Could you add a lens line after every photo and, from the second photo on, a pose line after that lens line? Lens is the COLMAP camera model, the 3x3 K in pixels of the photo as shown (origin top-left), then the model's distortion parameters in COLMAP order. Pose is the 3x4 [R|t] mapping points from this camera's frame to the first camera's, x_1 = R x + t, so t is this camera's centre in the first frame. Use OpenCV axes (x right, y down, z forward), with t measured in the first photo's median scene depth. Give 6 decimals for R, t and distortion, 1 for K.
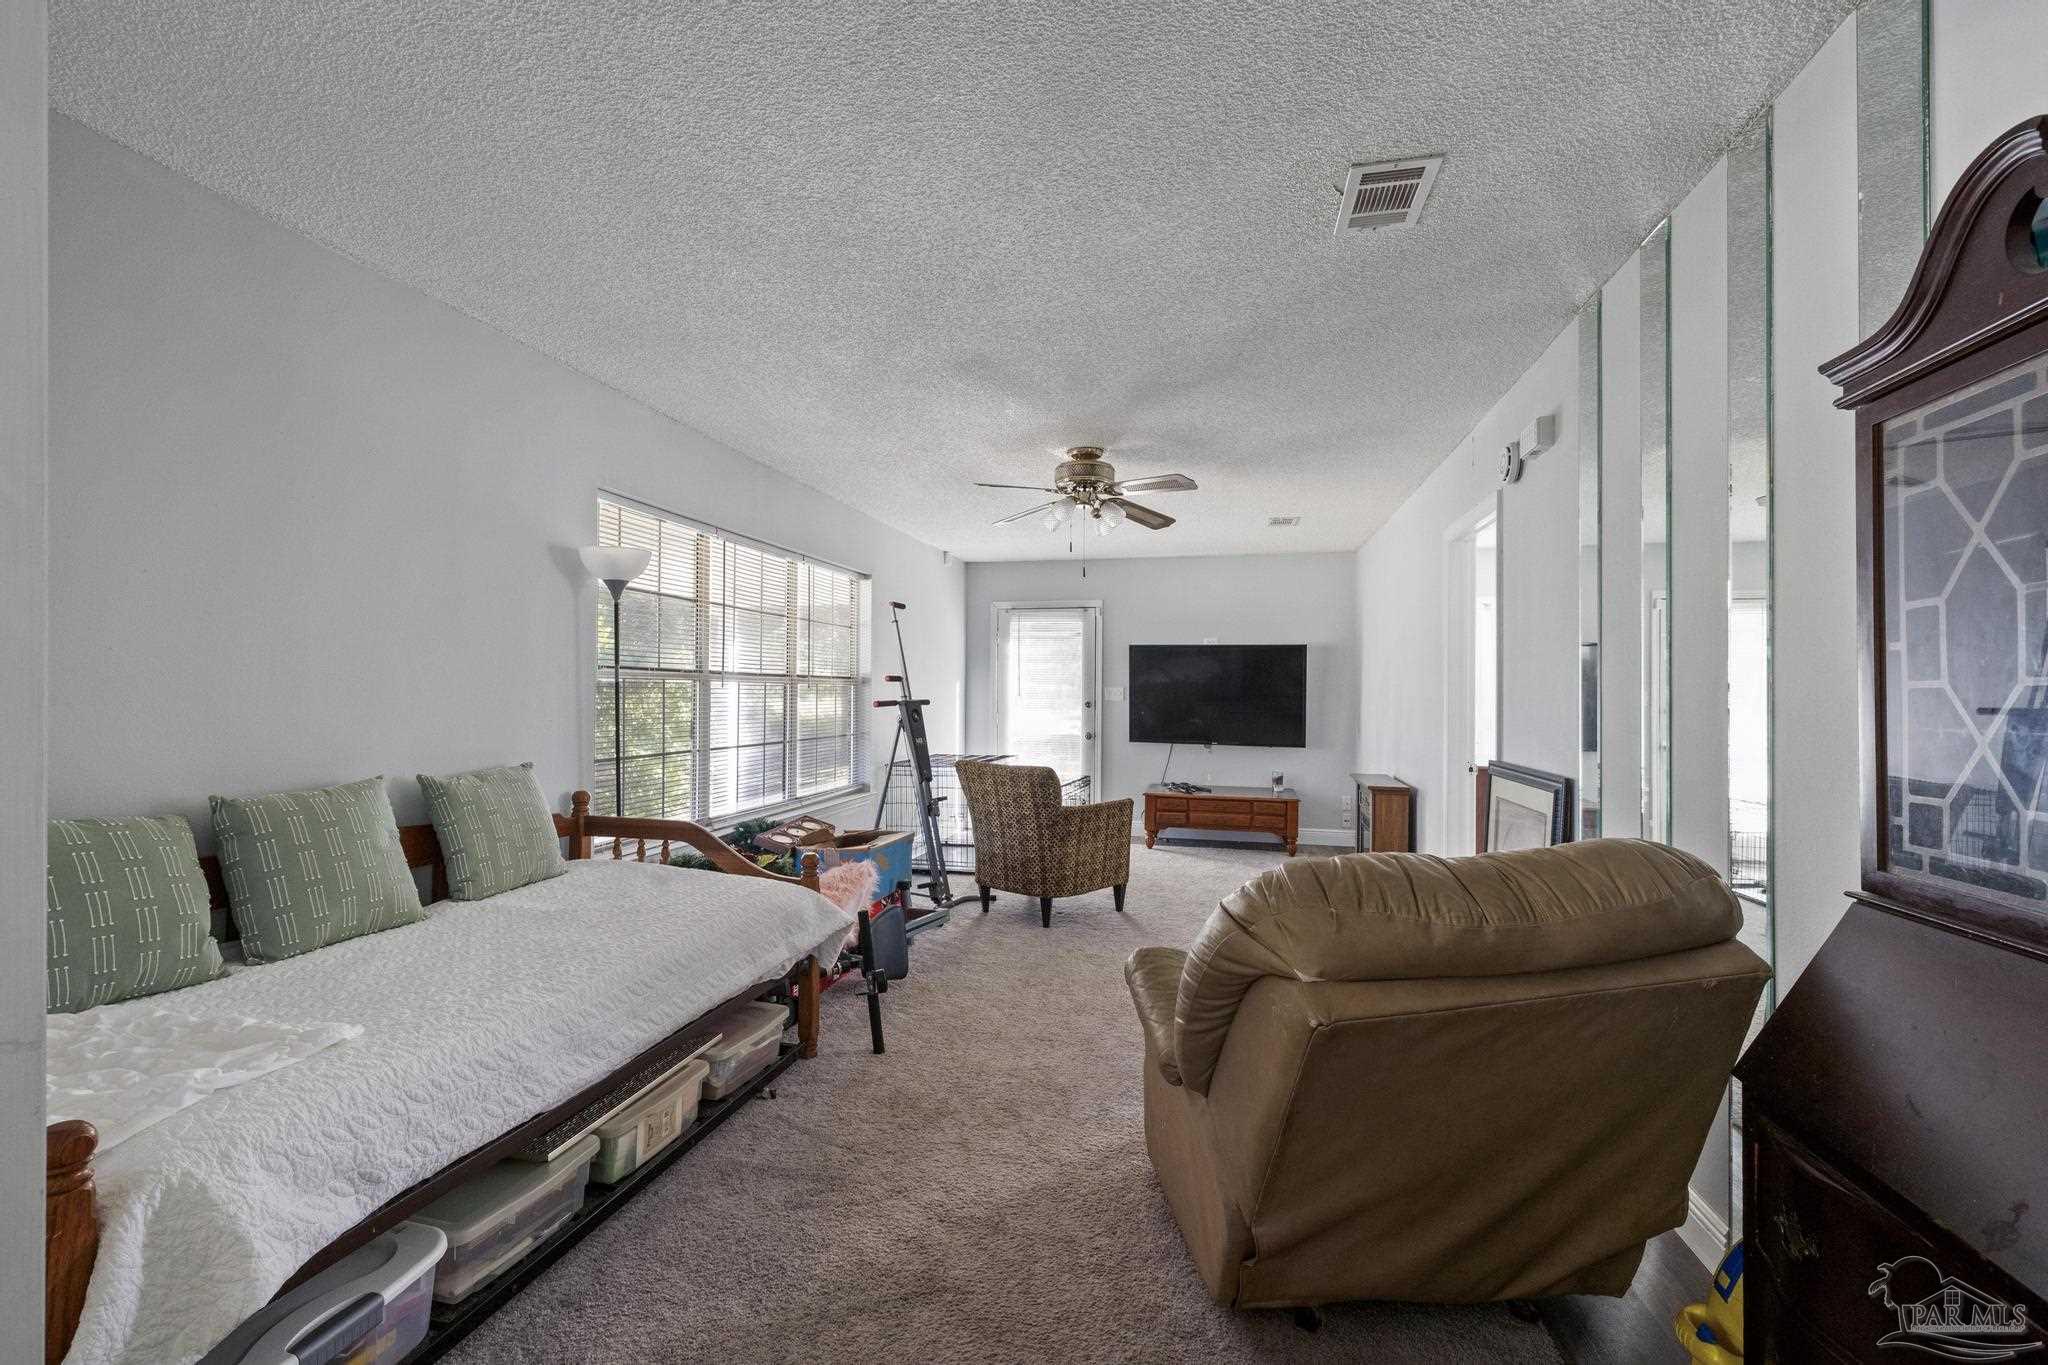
lens RADIAL K [[864.6, 0, 1022.8], [0, 864.6, 692.8], [0, 0, 1]] dist [-0.000502, 0.000229]
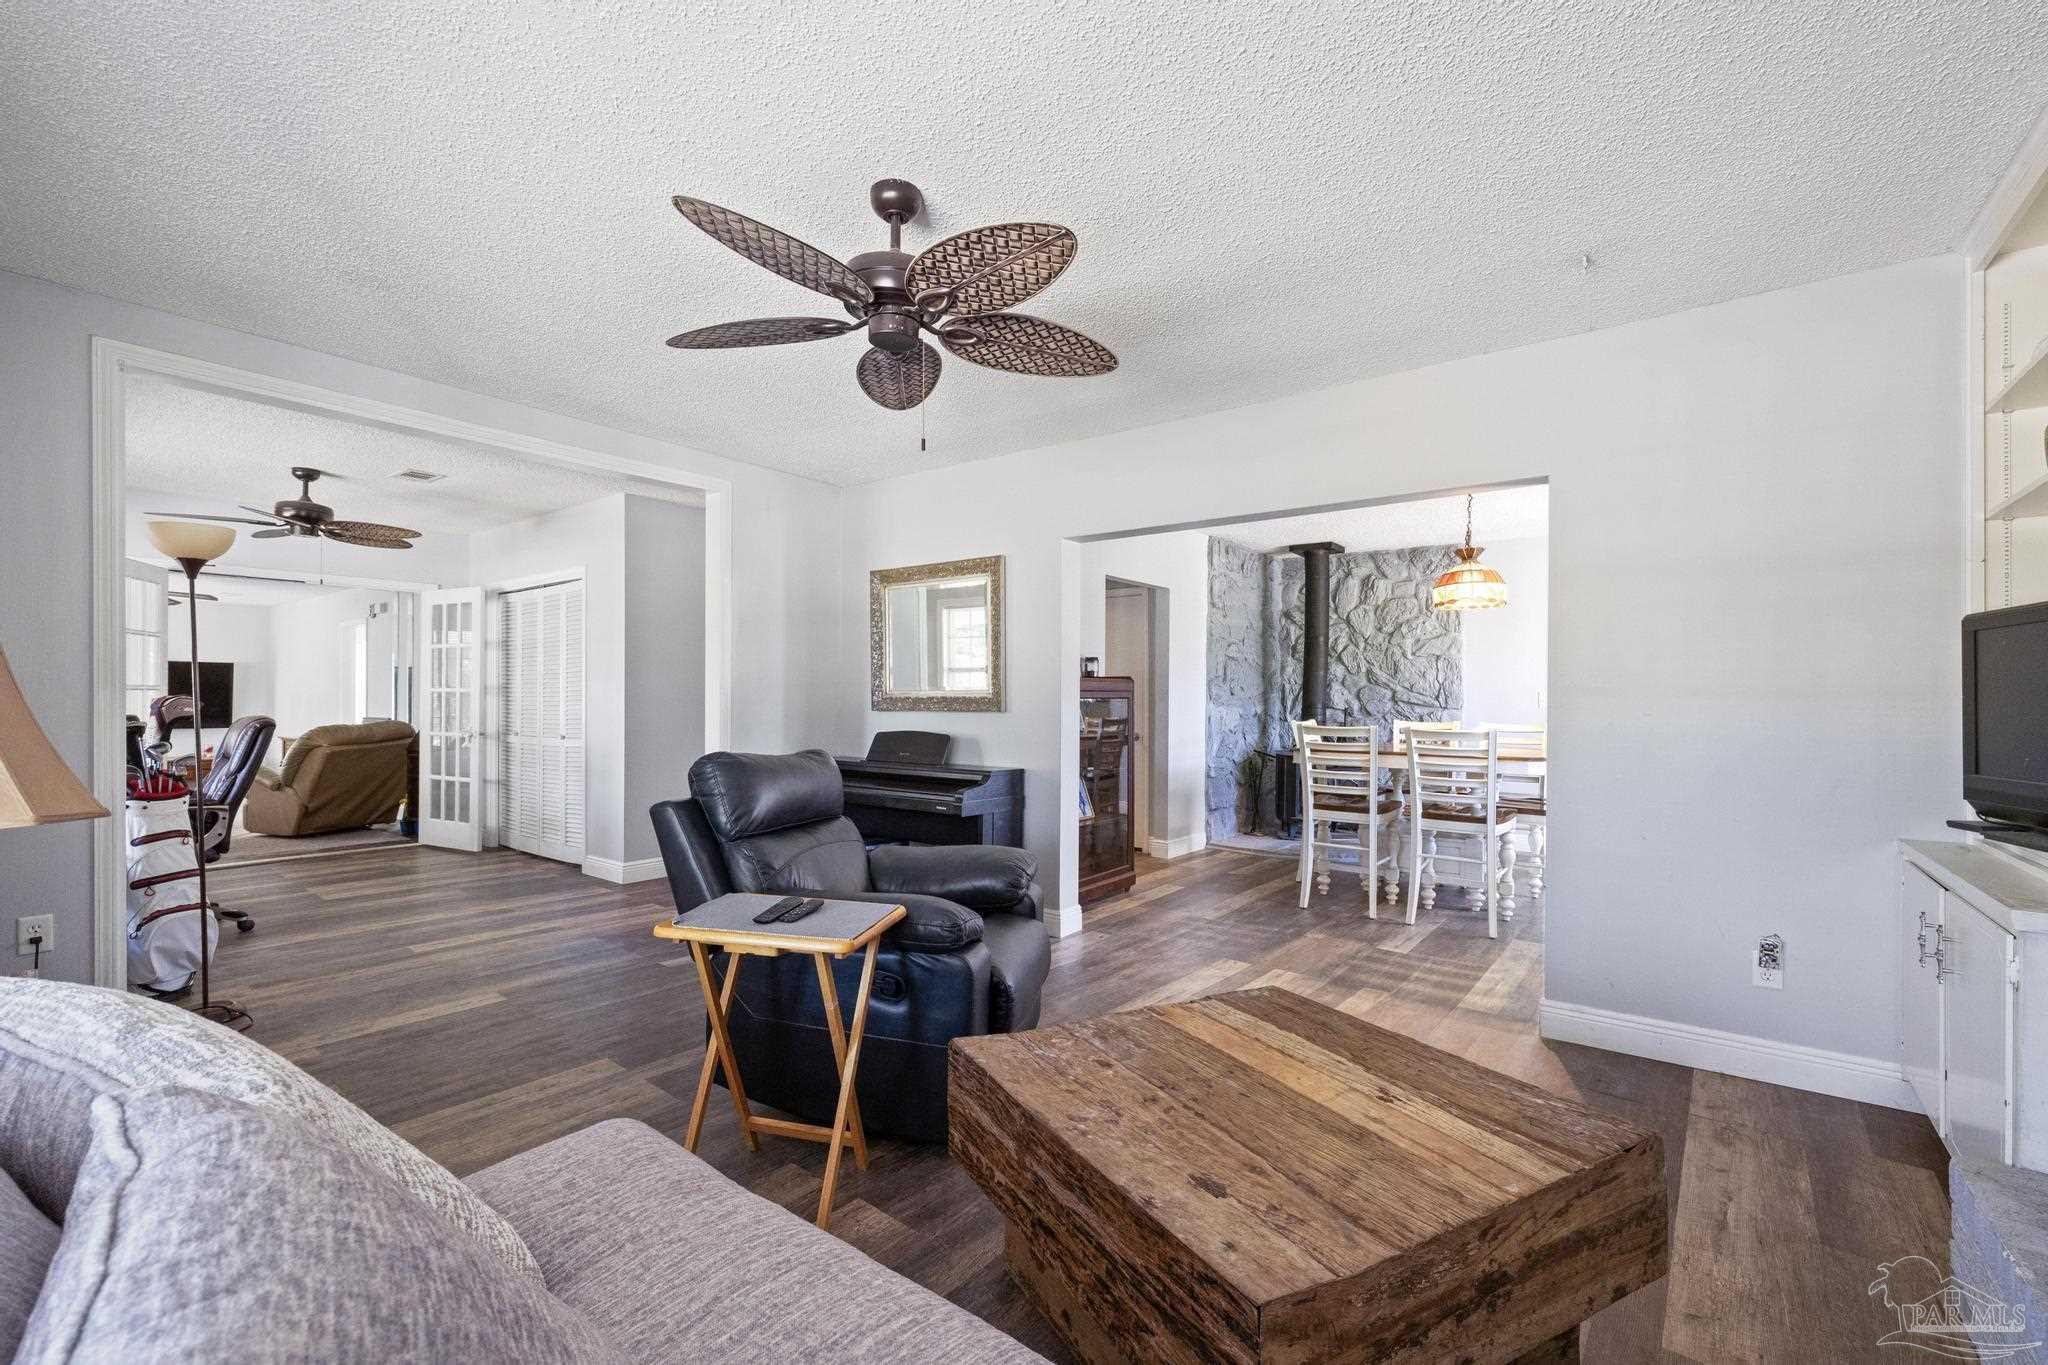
lens RADIAL K [[864.6, 0, 1022.8], [0, 864.6, 692.8], [0, 0, 1]] dist [-0.000502, 0.000229]
pose [[0.408123, 0.001949, 0.912925, -0.795781], [0.003049, 0.999989, -0.003497, 0.012335], [-0.912922, 0.004211, 0.408112, -1.457759]]
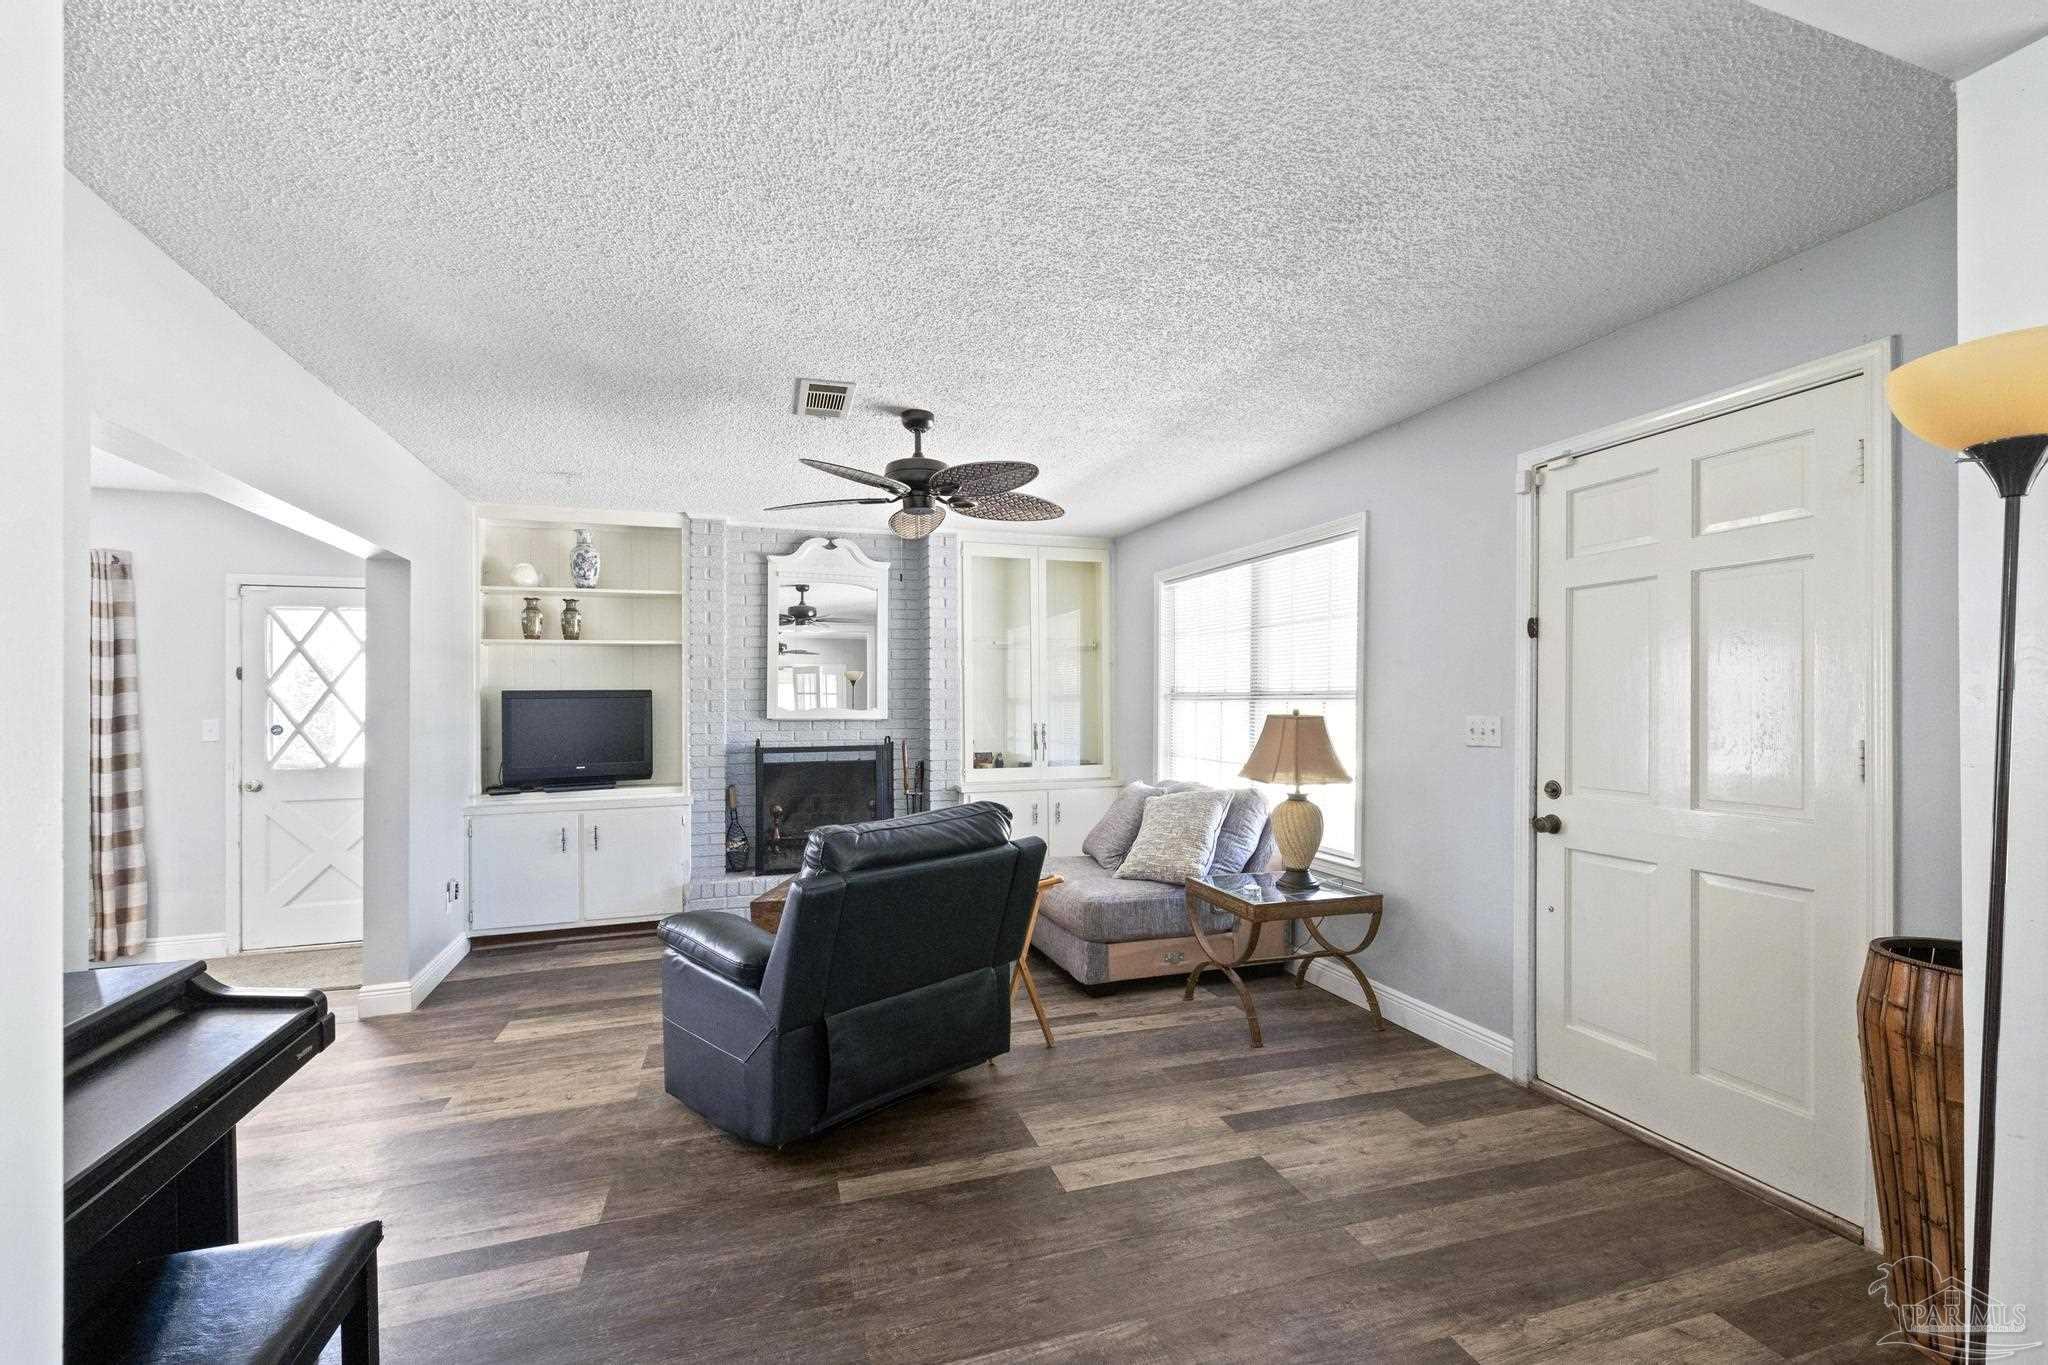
lens RADIAL K [[864.5, 0, 1021.4], [0, 864.5, 699.0], [0, 0, 1]] dist [0.000003, 0.000203]
pose [[-0.844679, -0.000625, -0.535273, -0.074487], [-0.000406, 1.000000, -0.000527, -0.023171], [0.535274, -0.000228, -0.844679, -0.541495]]
